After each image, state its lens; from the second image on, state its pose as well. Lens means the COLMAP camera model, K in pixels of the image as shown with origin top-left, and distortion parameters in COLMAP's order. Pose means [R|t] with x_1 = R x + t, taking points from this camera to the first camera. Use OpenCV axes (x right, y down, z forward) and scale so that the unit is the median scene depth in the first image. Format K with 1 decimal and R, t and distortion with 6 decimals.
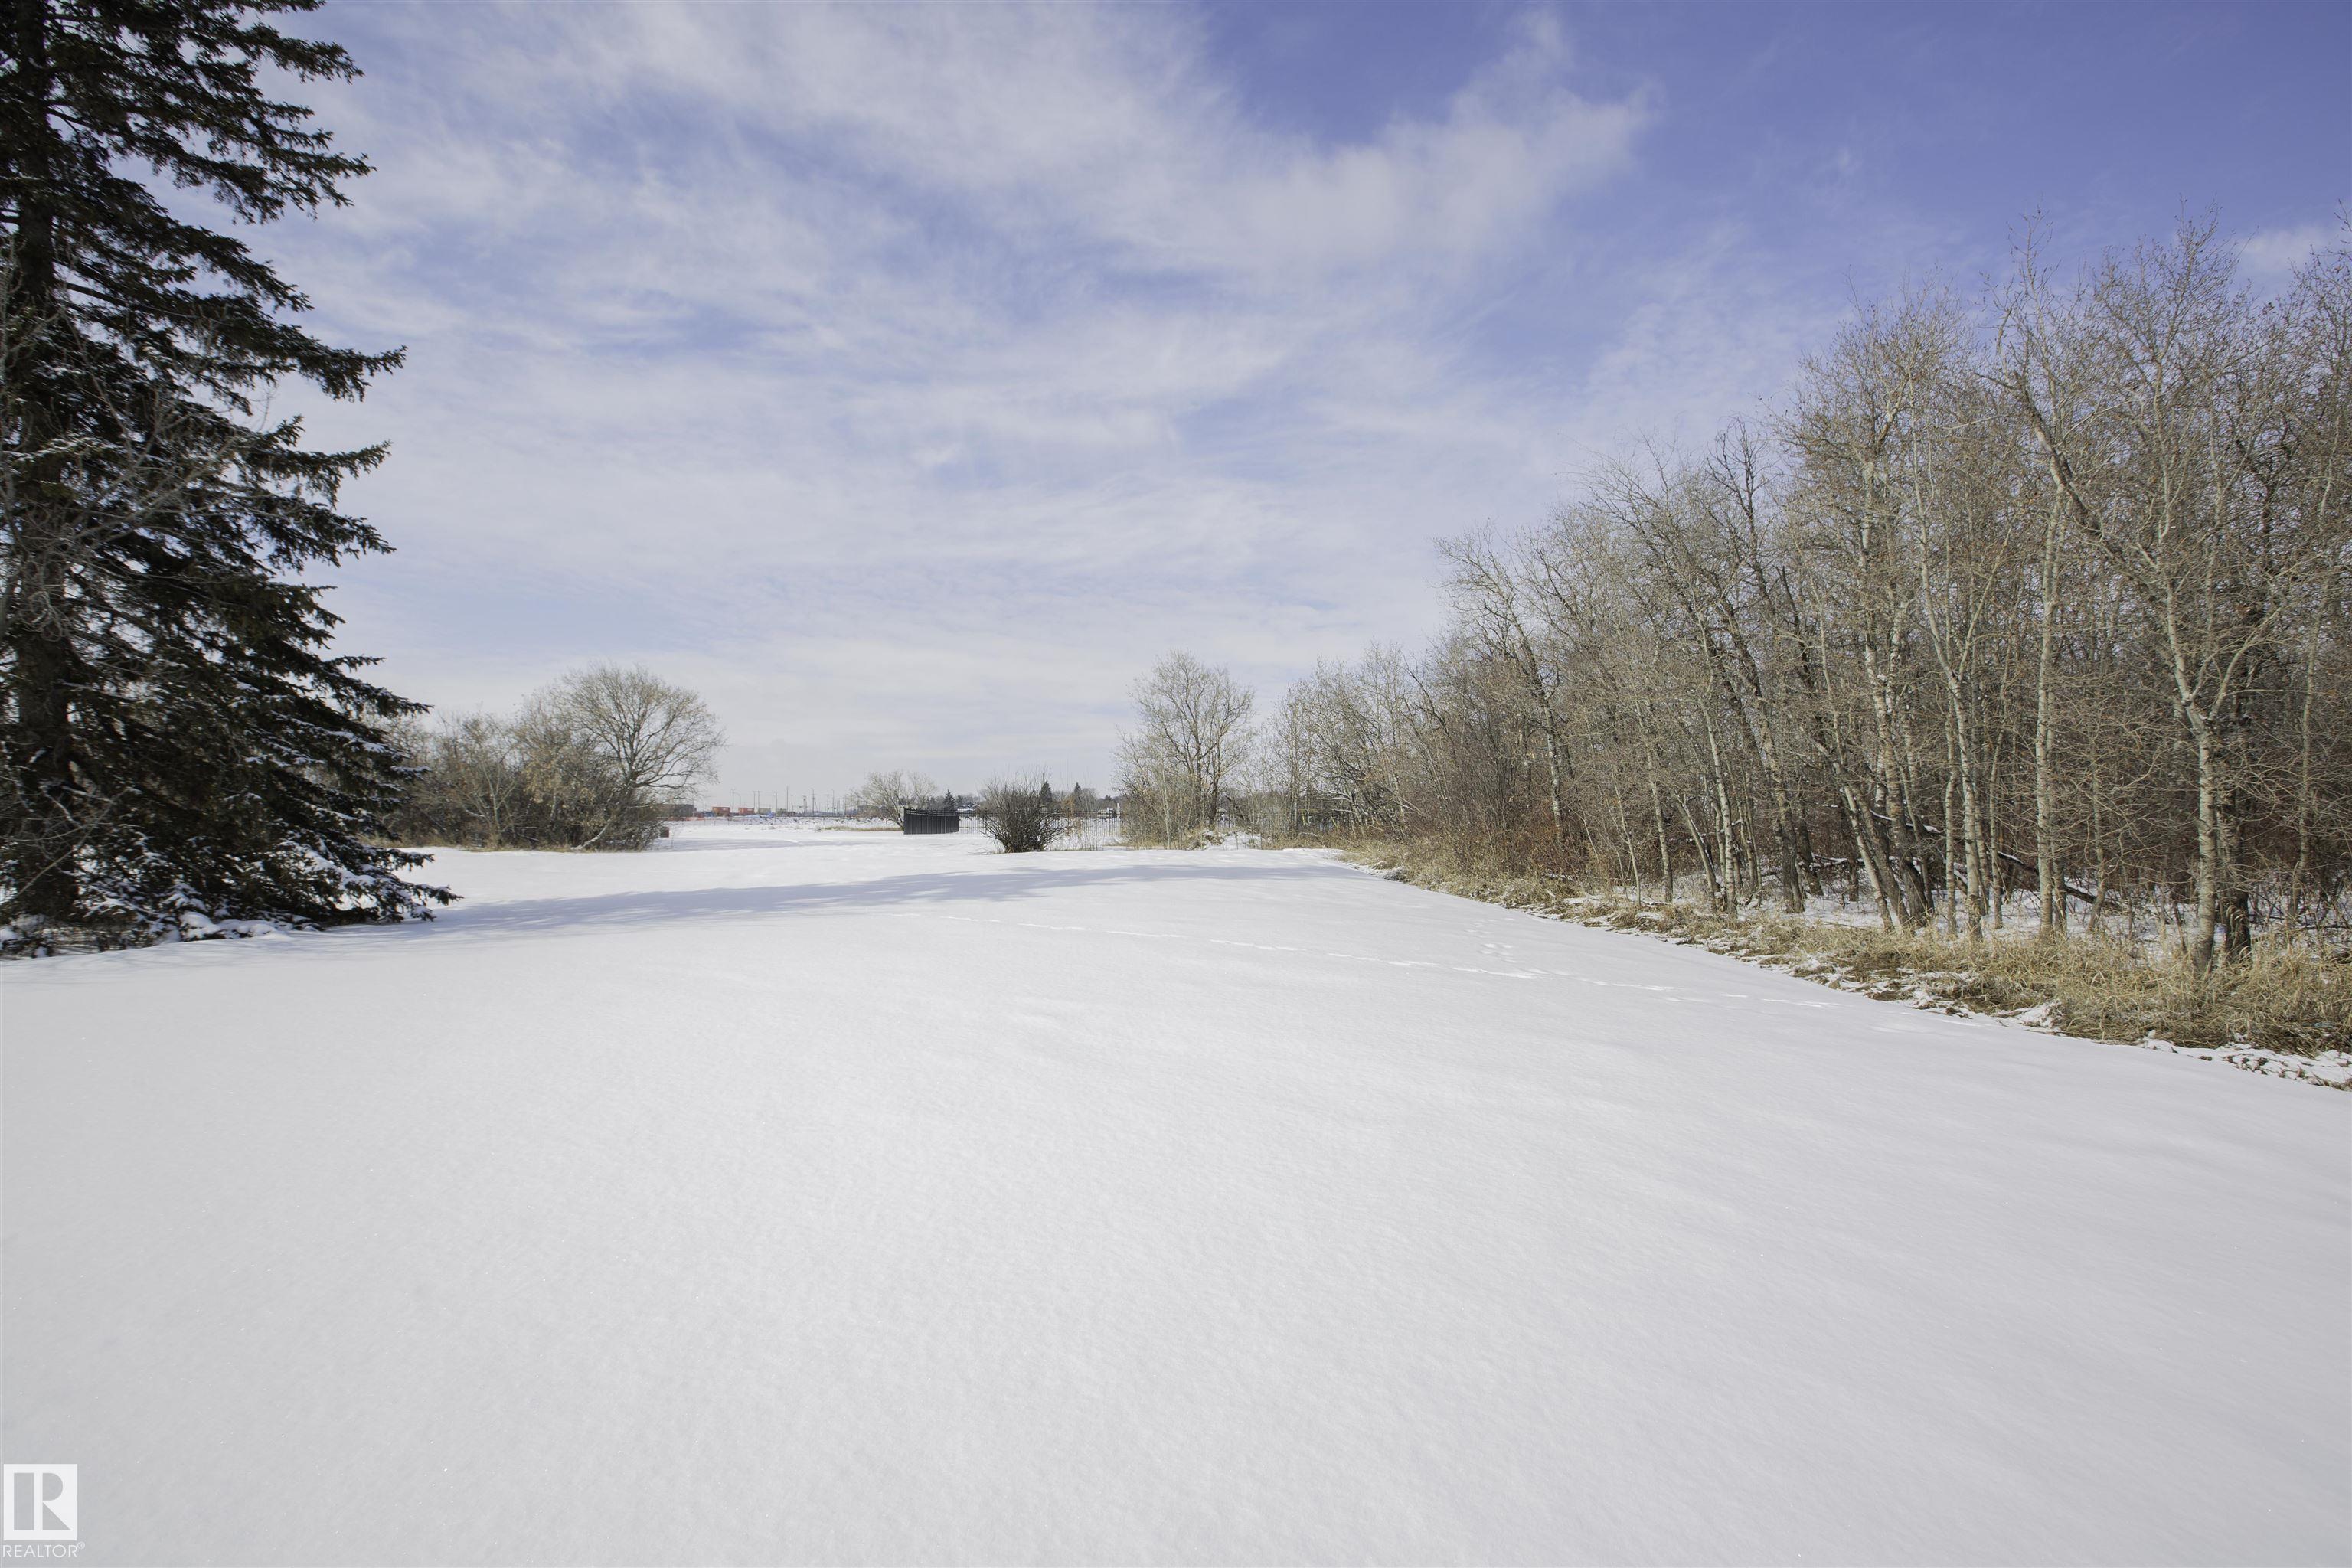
lens RADIAL K [[1085.2, 0, 1175.2], [0, 1085.2, 809.0], [0, 0, 1]] dist [0.000503, 0.000028]
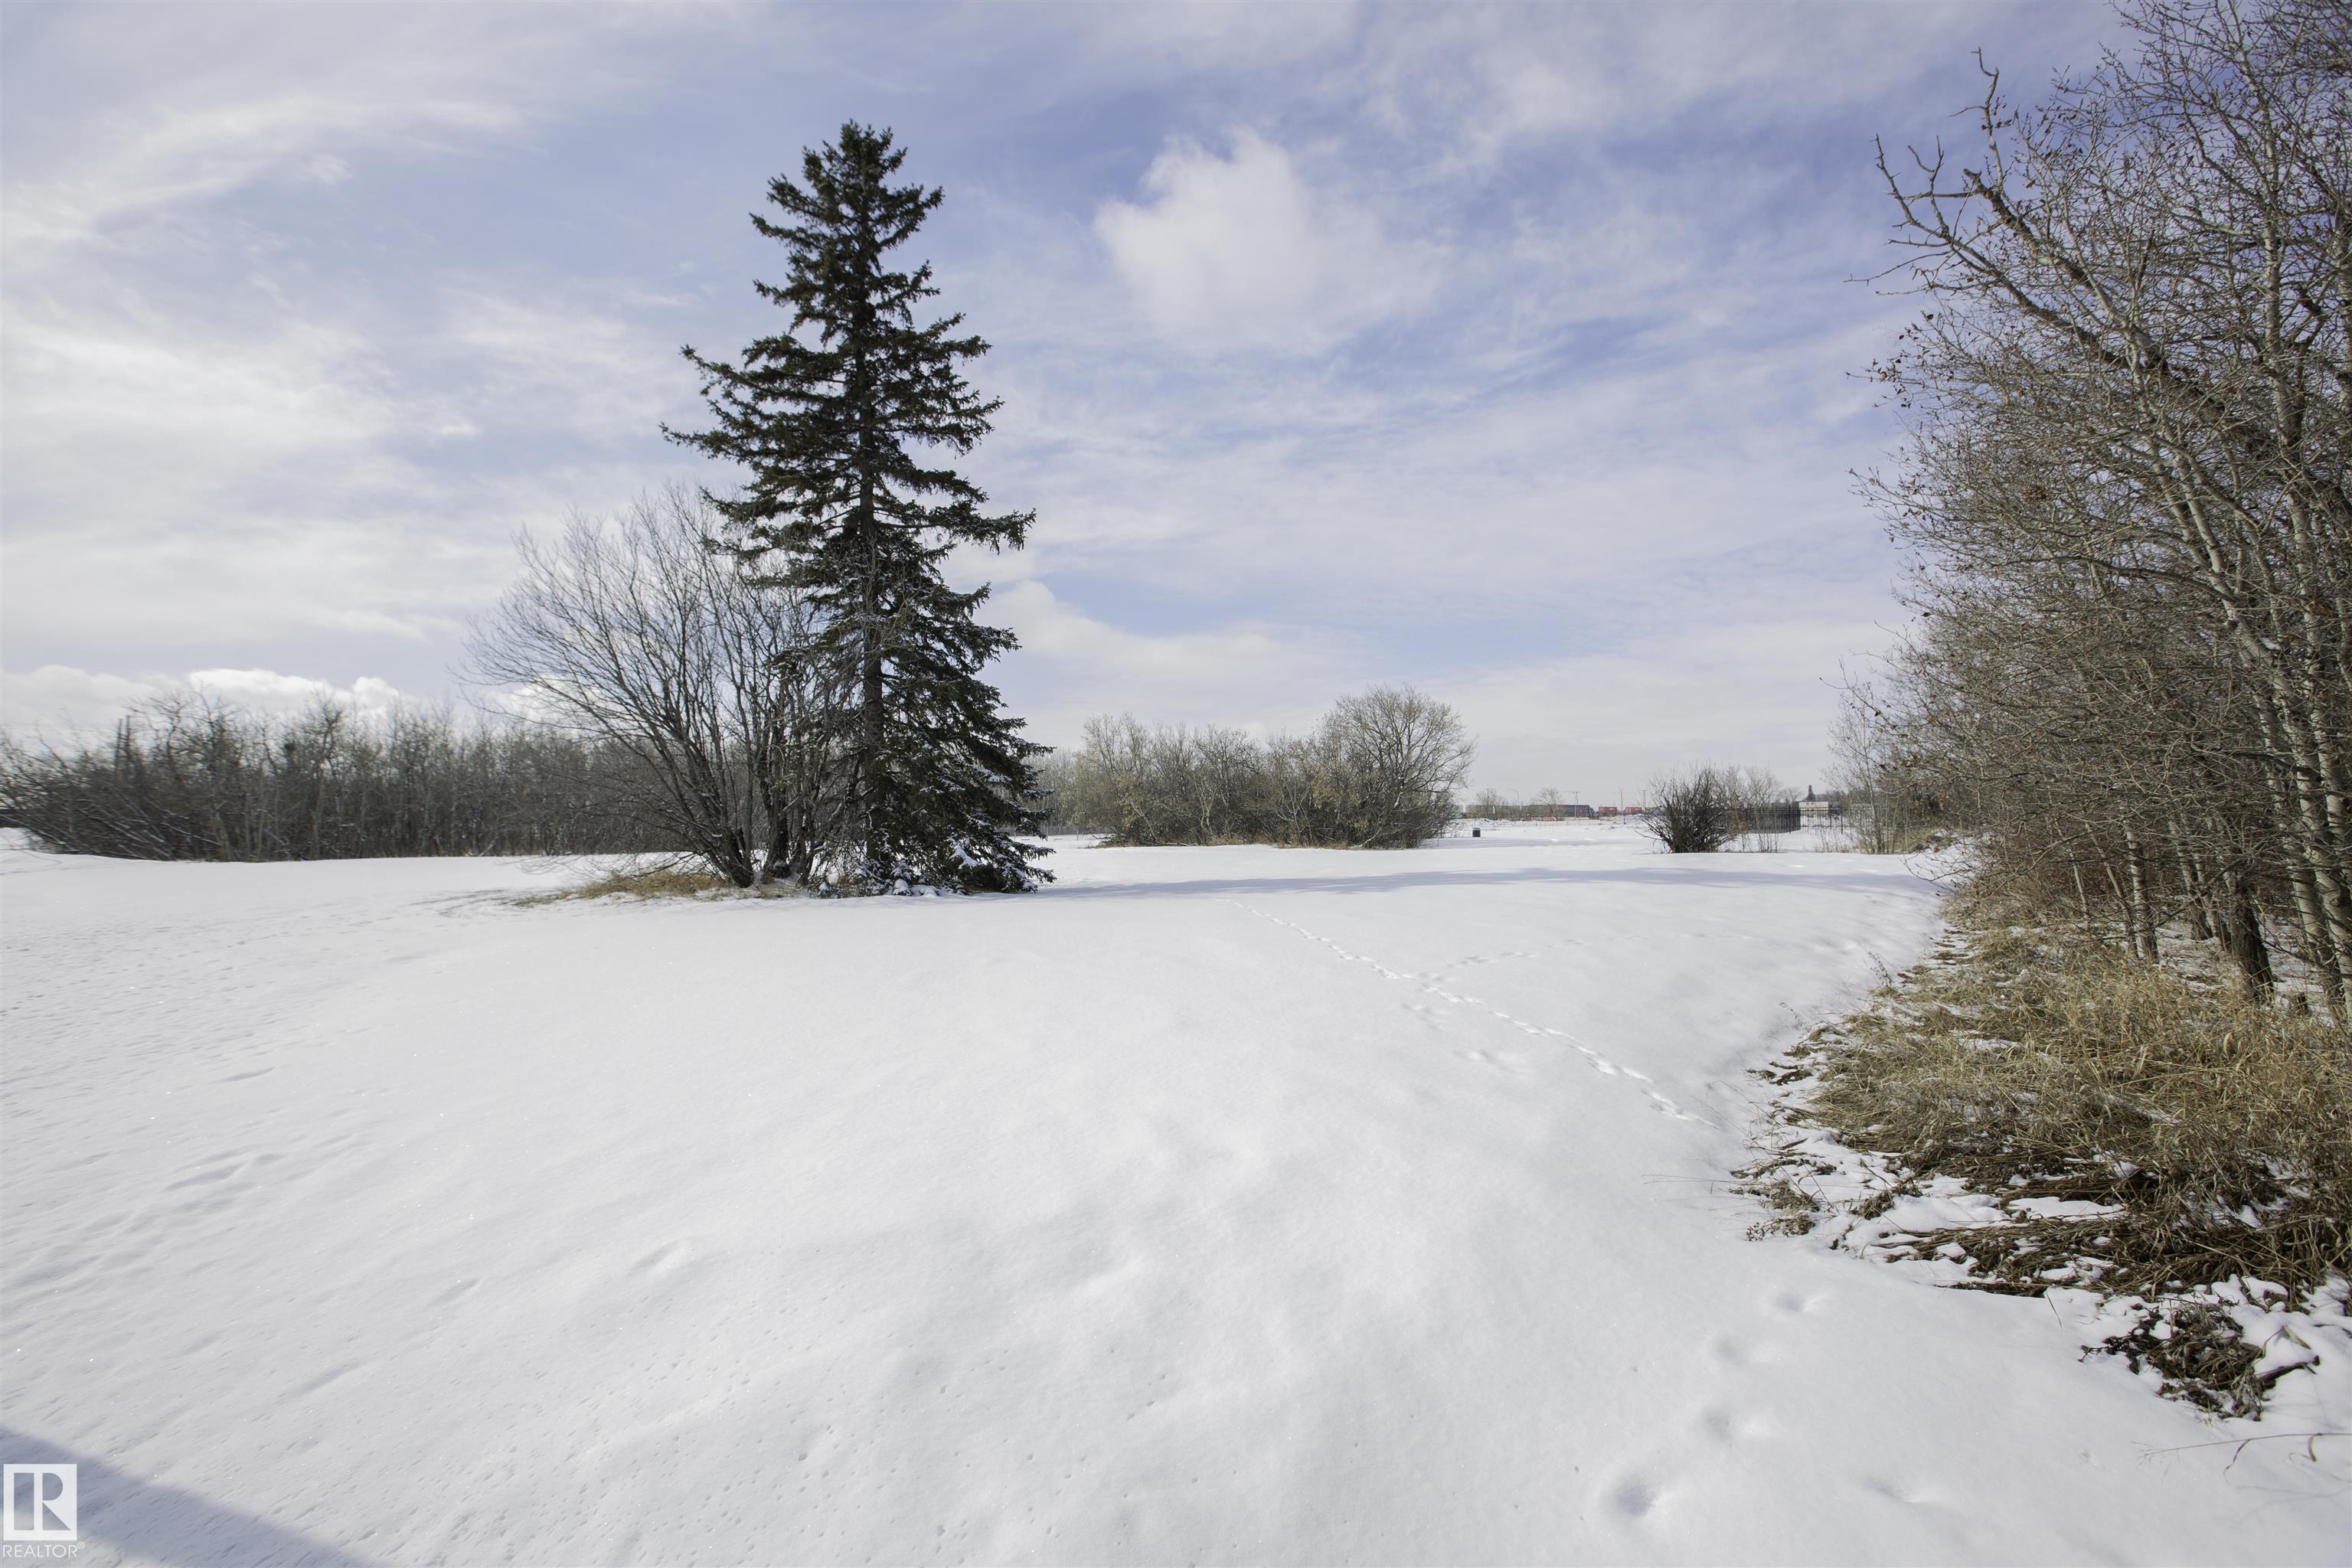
lens RADIAL K [[1082.3, 0, 1166.2], [0, 1082.3, 792.7], [0, 0, 1]] dist [-0.055865, 0.018988]
pose [[0.705834, -0.022399, -0.708023, 0.480112], [0.011952, 0.999734, -0.019713, -0.003137], [0.708276, 0.005452, 0.705914, 0.089170]]
